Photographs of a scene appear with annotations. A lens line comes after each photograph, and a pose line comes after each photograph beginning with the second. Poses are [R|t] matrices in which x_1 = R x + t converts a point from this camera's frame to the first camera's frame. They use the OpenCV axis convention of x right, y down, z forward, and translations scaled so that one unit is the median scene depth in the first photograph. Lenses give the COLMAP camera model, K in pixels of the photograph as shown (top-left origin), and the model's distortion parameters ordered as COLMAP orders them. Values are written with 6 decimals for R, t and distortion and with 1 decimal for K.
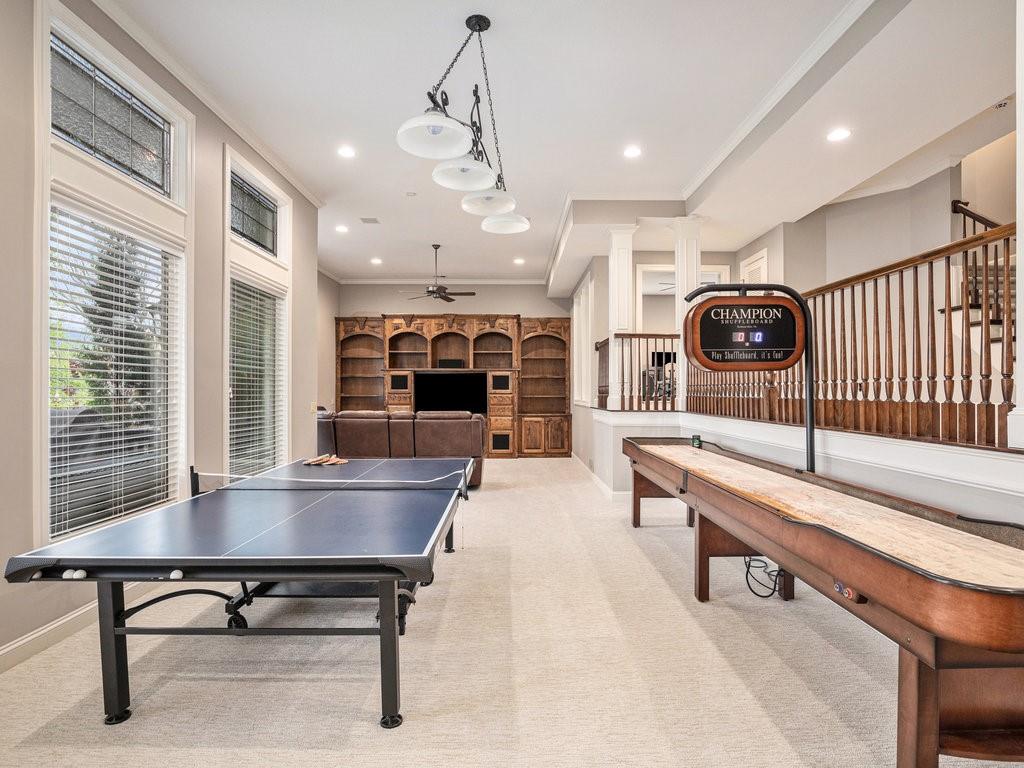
lens RADIAL K [[520.5, 0, 512.0], [0, 520.5, 384.0], [0, 0, 1]] dist [-0.046637, 0.000131]
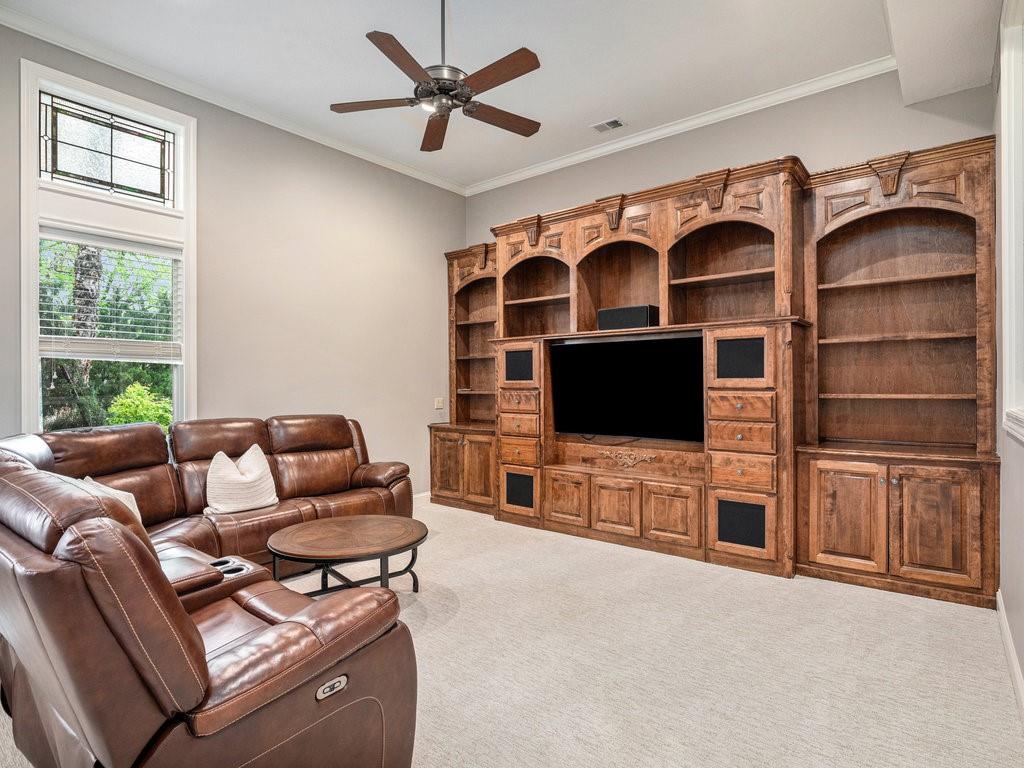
lens RADIAL K [[549.1, 0, 512.0], [0, 549.1, 384.0], [0, 0, 1]] dist [-0.025915, 0.000380]
pose [[0.779741, -0.006868, -0.626064, 0.091388], [0.019106, 0.999735, 0.012828, 0.007286], [0.625810, -0.021964, 0.779666, 0.604388]]
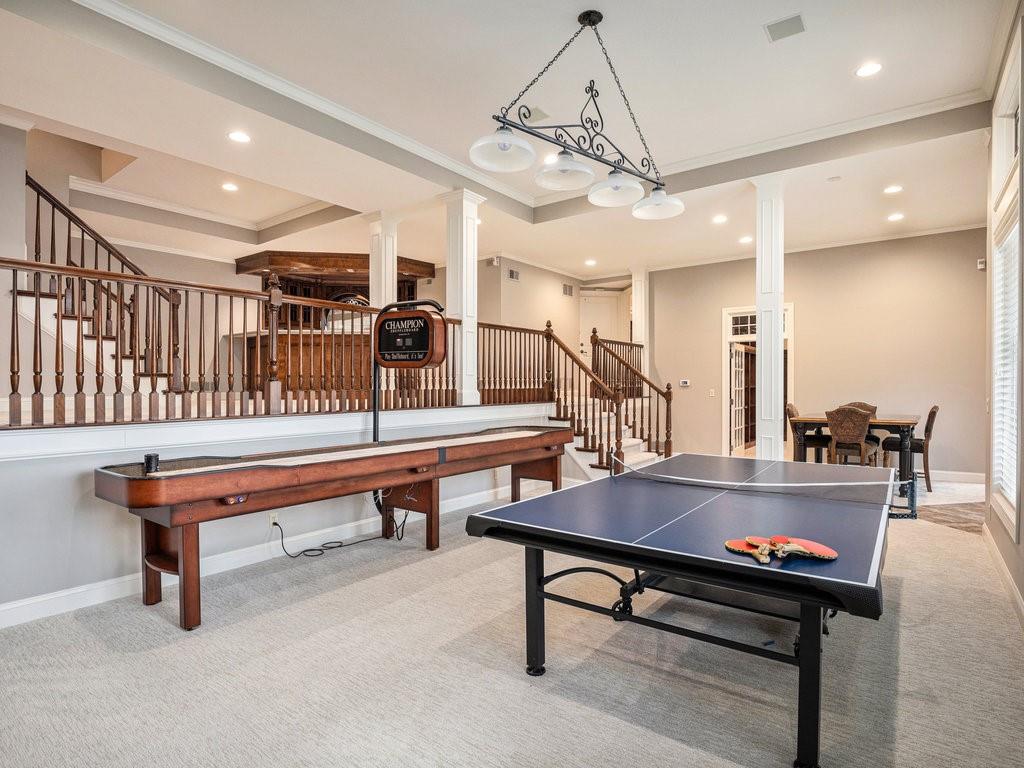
lens RADIAL K [[549.1, 0, 512.0], [0, 549.1, 384.0], [0, 0, 1]] dist [-0.025915, 0.000380]
pose [[-0.799599, -0.002364, 0.600530, -0.183863], [-0.010020, 0.999906, -0.009406, 0.007787], [-0.600451, -0.013539, -0.799547, 0.615531]]
